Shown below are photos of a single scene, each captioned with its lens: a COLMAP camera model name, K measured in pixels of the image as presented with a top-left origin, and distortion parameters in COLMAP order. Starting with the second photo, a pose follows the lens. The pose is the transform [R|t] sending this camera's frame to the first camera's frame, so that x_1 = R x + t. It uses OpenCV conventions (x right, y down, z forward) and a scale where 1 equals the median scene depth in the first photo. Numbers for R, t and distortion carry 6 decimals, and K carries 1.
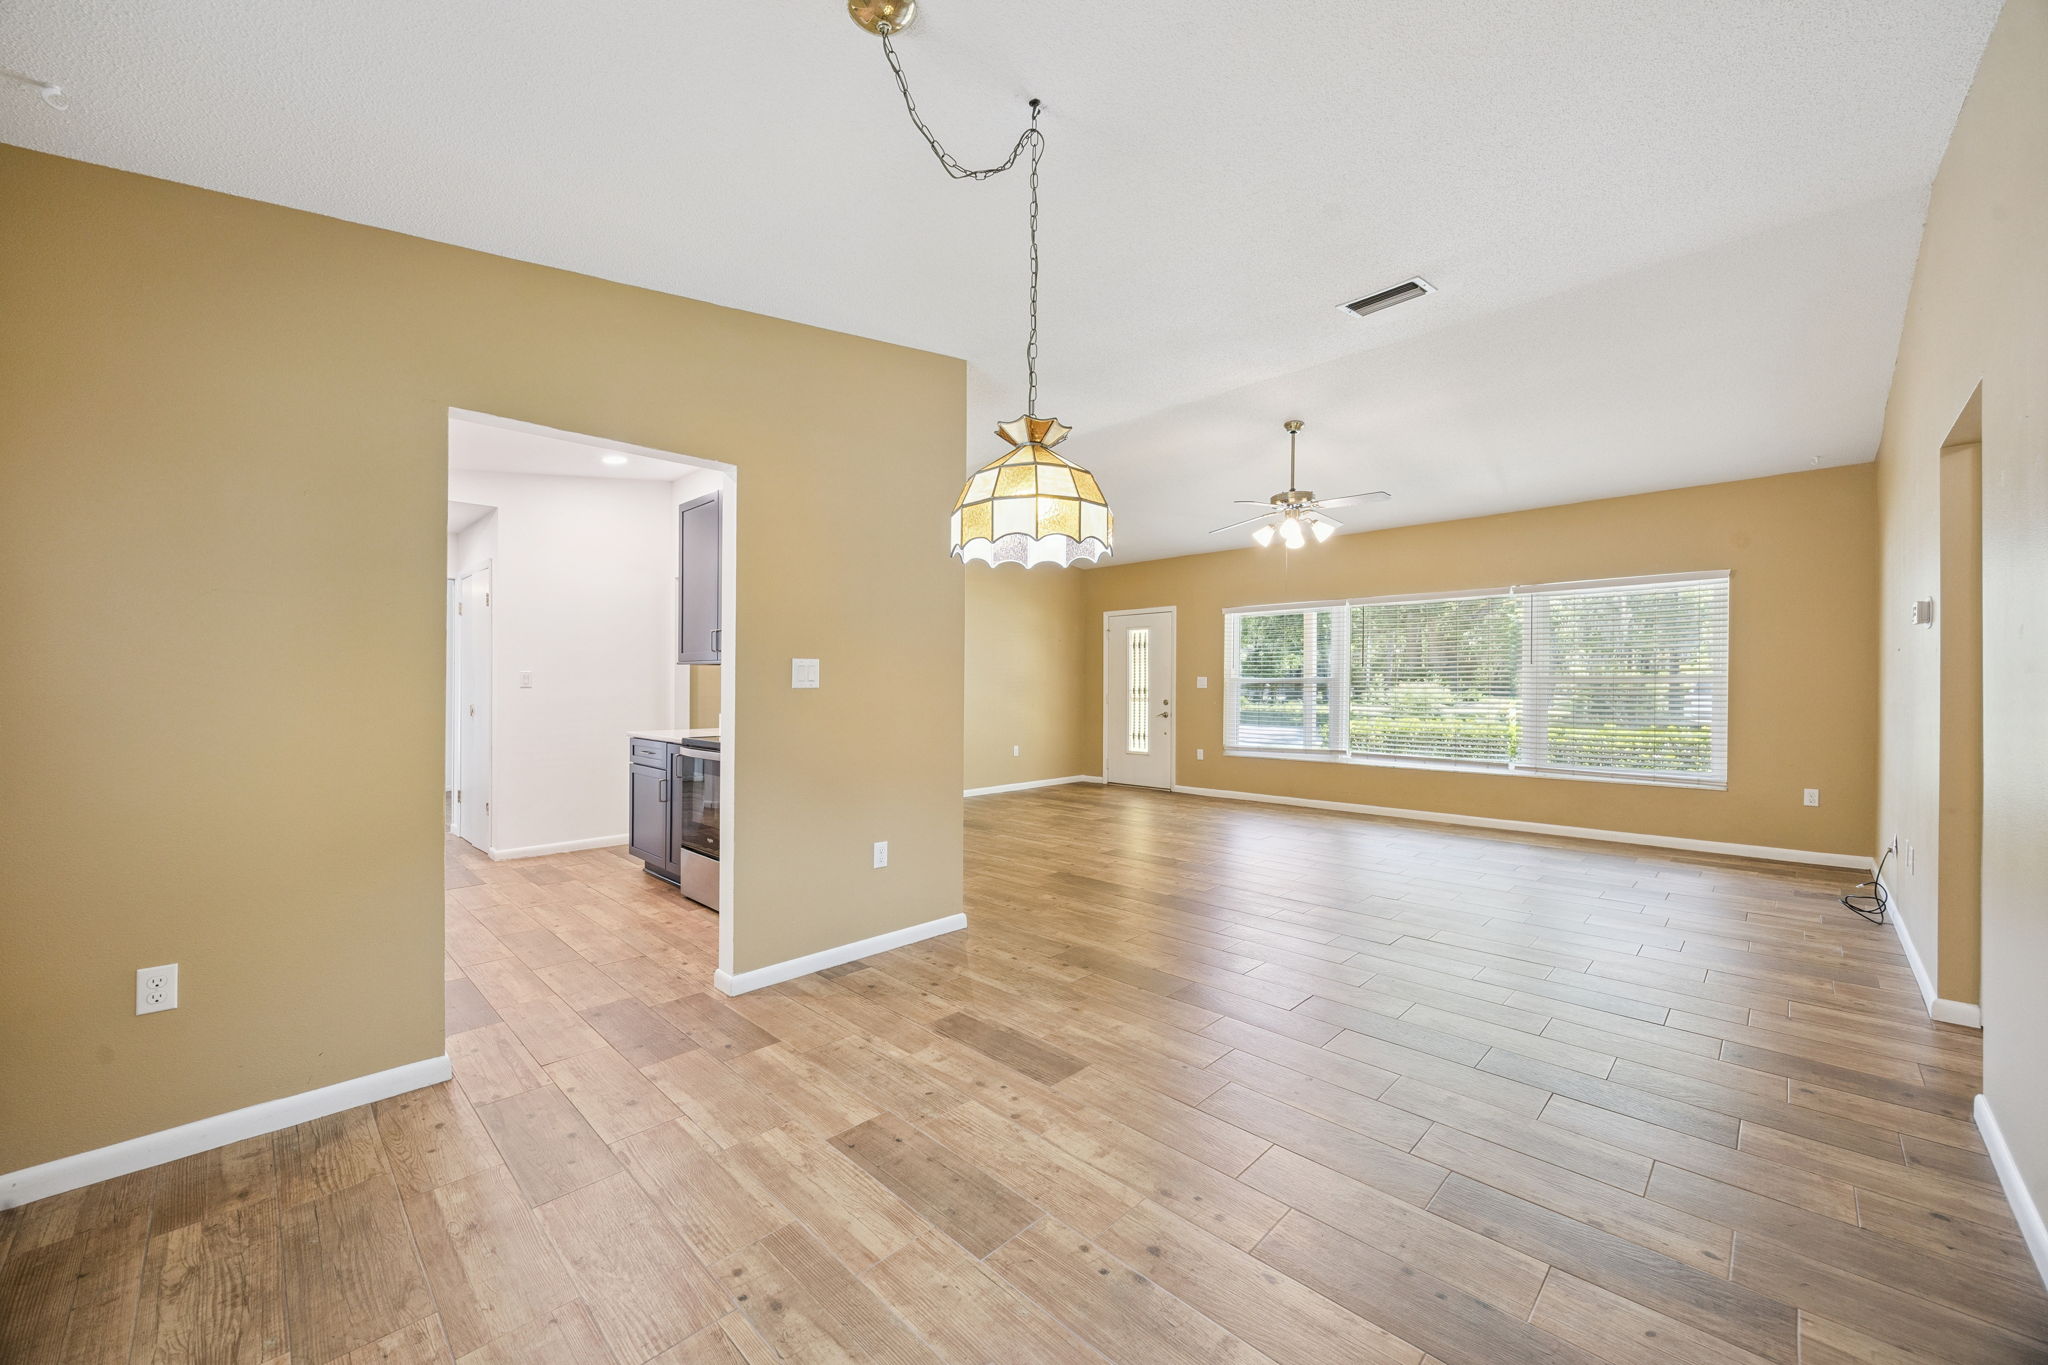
lens RADIAL K [[783.2, 0, 1030.2], [0, 783.2, 681.5], [0, 0, 1]] dist [0.002997, 0.000183]
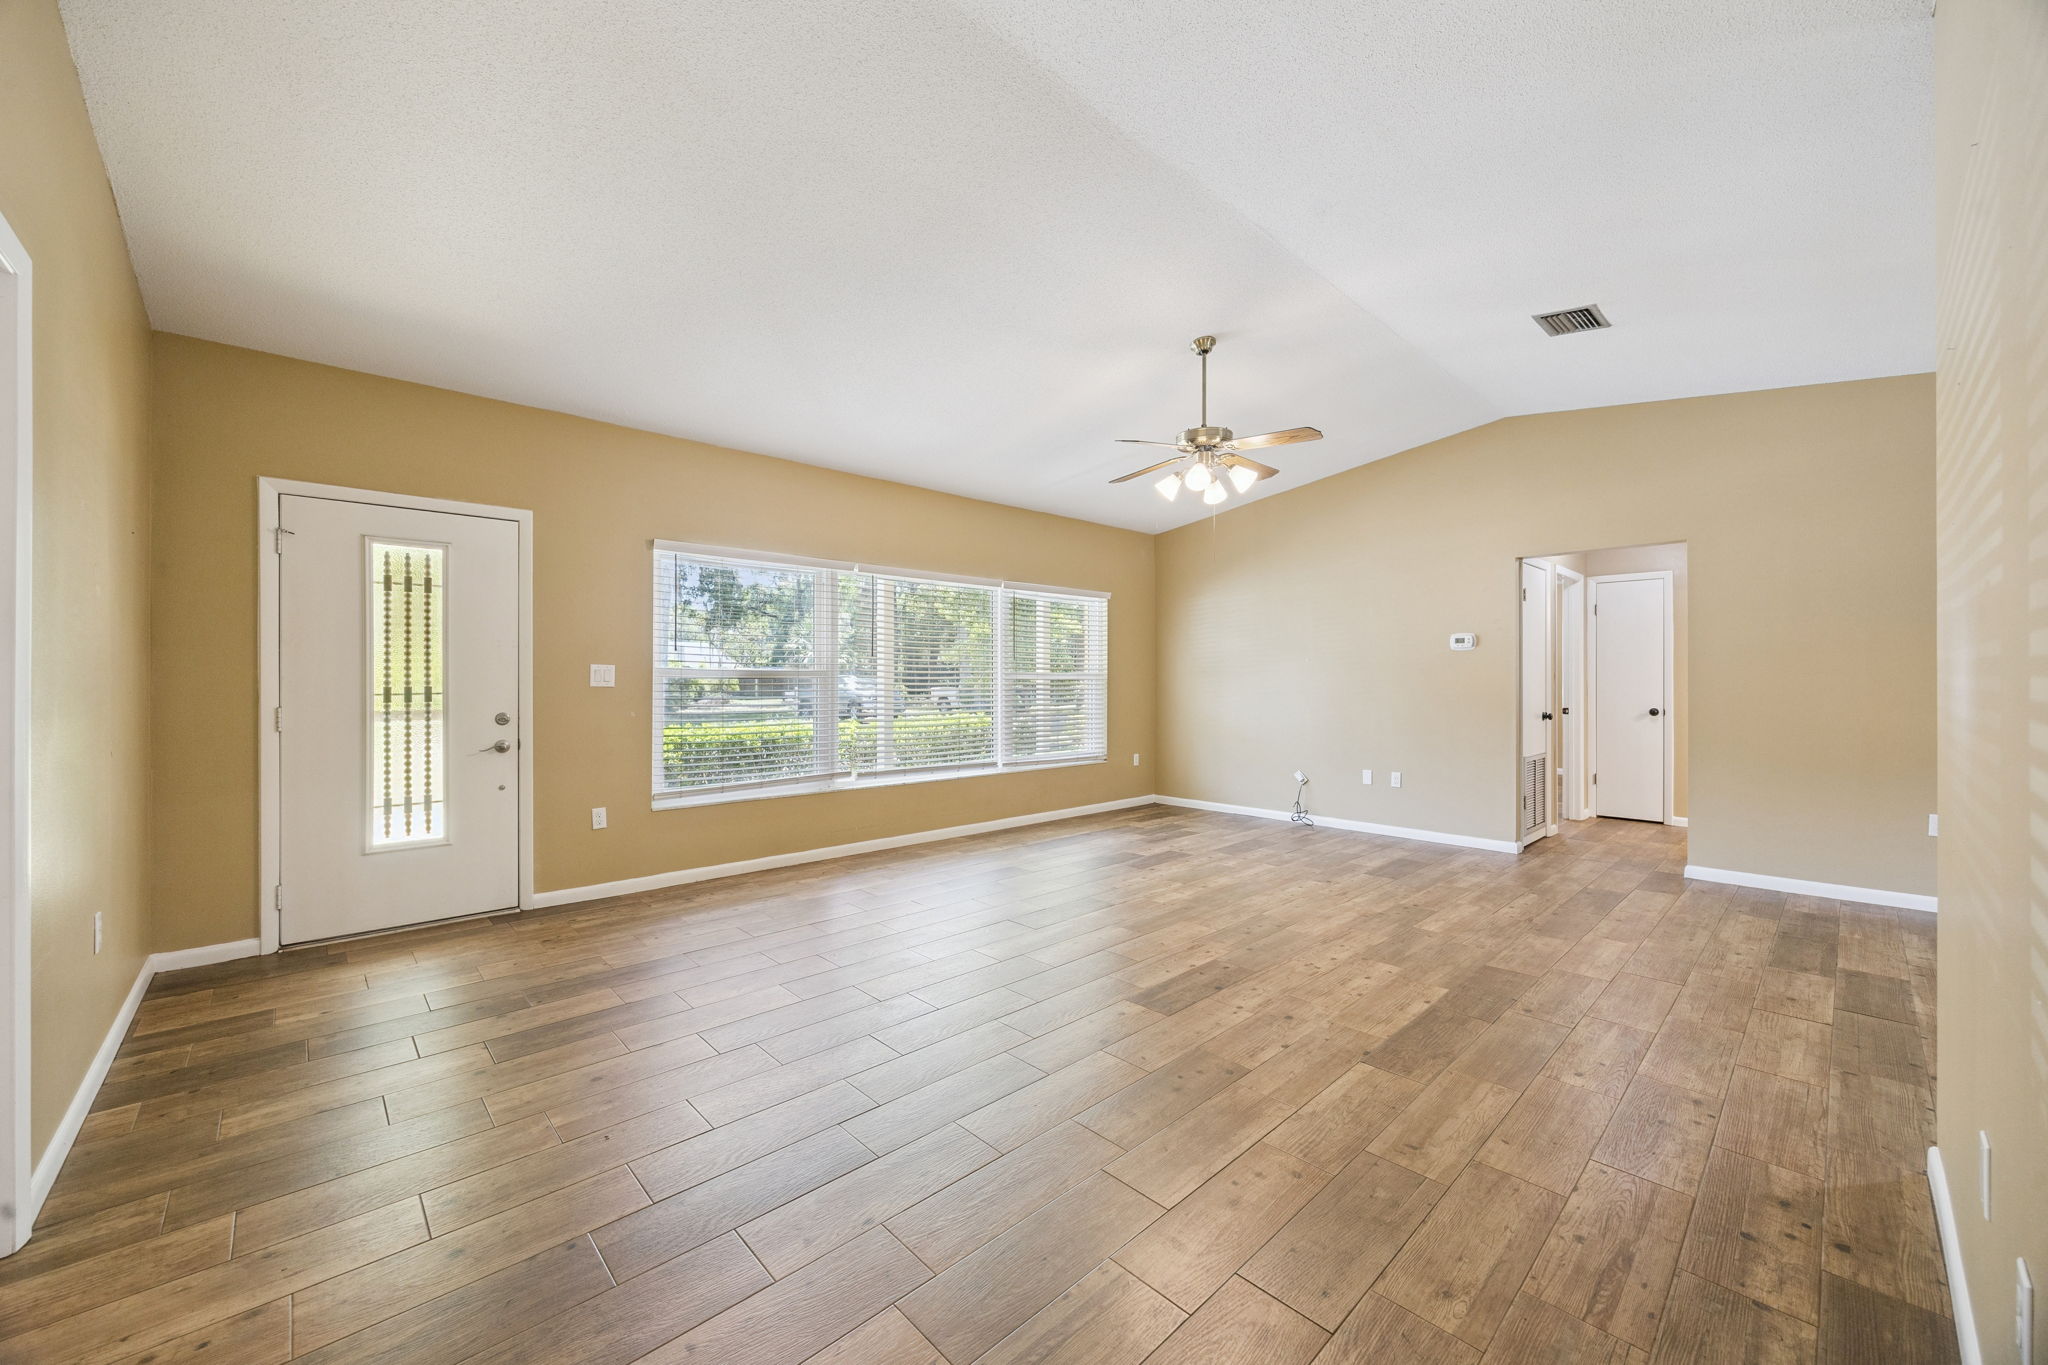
lens RADIAL K [[783.2, 0, 1030.2], [0, 783.2, 681.5], [0, 0, 1]] dist [0.002997, 0.000183]
pose [[0.048895, -0.001423, 0.998803, -0.266599], [-0.006242, 0.999979, 0.001730, 0.002438], [-0.998784, -0.006319, 0.048885, 0.677155]]
